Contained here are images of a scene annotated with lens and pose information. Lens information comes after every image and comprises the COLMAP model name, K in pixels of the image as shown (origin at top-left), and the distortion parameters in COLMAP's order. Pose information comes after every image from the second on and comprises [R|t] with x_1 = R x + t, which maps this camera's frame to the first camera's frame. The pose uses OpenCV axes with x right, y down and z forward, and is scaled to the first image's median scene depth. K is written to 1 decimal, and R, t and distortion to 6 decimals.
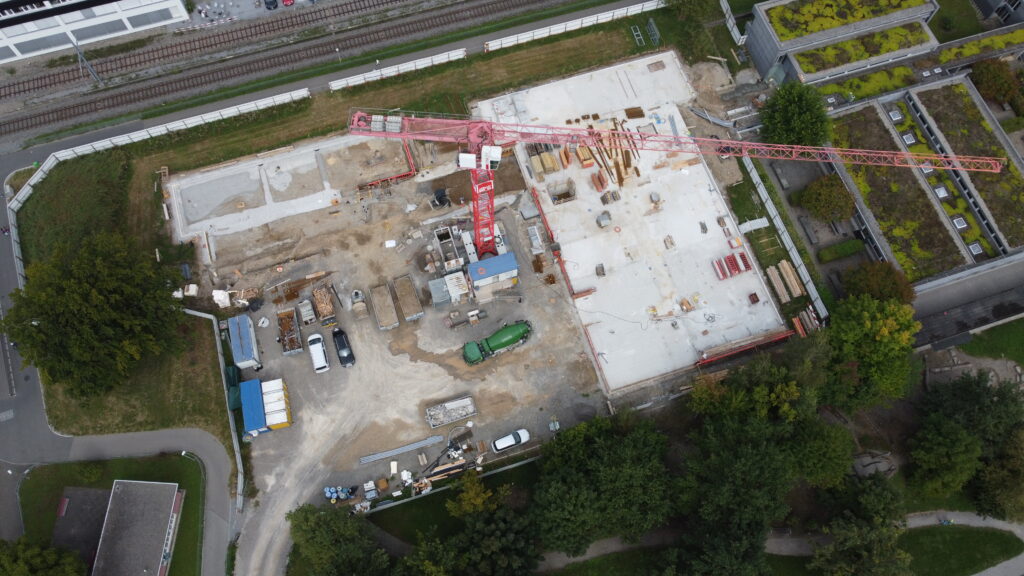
lens RADIAL K [[766.3, 0, 516.3], [0, 766.3, 290.9], [0, 0, 1]] dist [-0.000365, 0.006181]
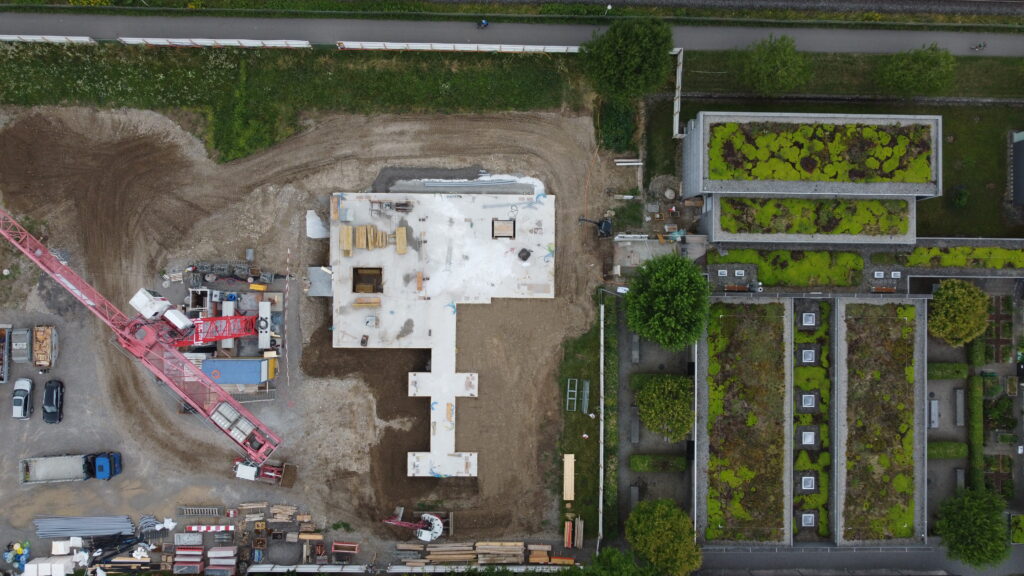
lens RADIAL K [[766.3, 0, 508.7], [0, 766.3, 290.3], [0, 0, 1]] dist [-0.000365, 0.006181]
pose [[0.947060, 0.320971, 0.007397, 0.195002], [-0.303250, 0.886730, 0.348927, -0.435354], [0.105436, -0.332698, 0.937121, 0.257810]]
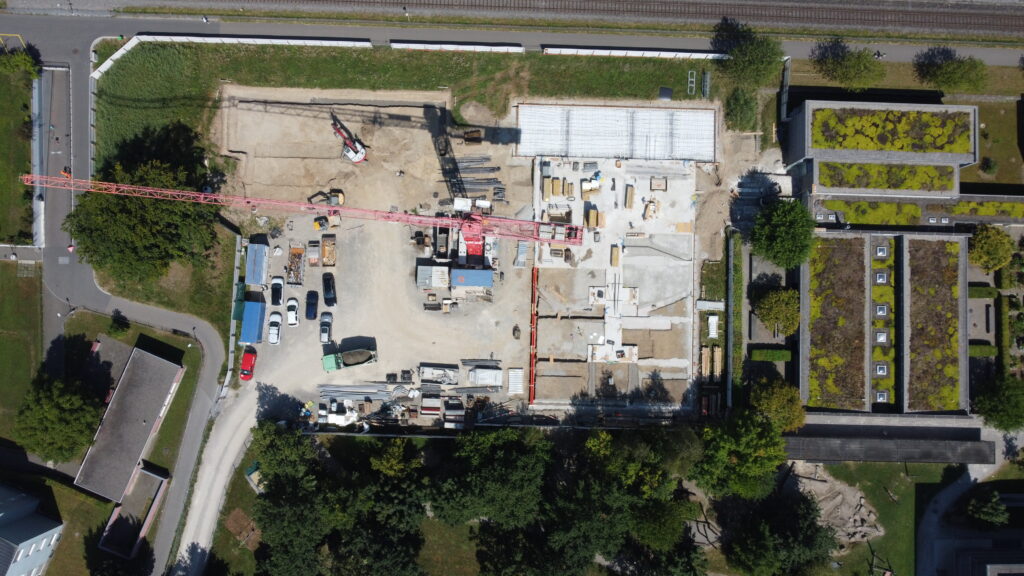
lens RADIAL K [[766.3, 0, 520.2], [0, 766.3, 284.3], [0, 0, 1]] dist [-0.000365, 0.006181]
pose [[0.941475, 0.336816, -0.013434, 0.050871], [-0.315566, 0.894687, 0.316155, -0.369152], [0.118505, -0.293412, 0.948613, -0.085186]]
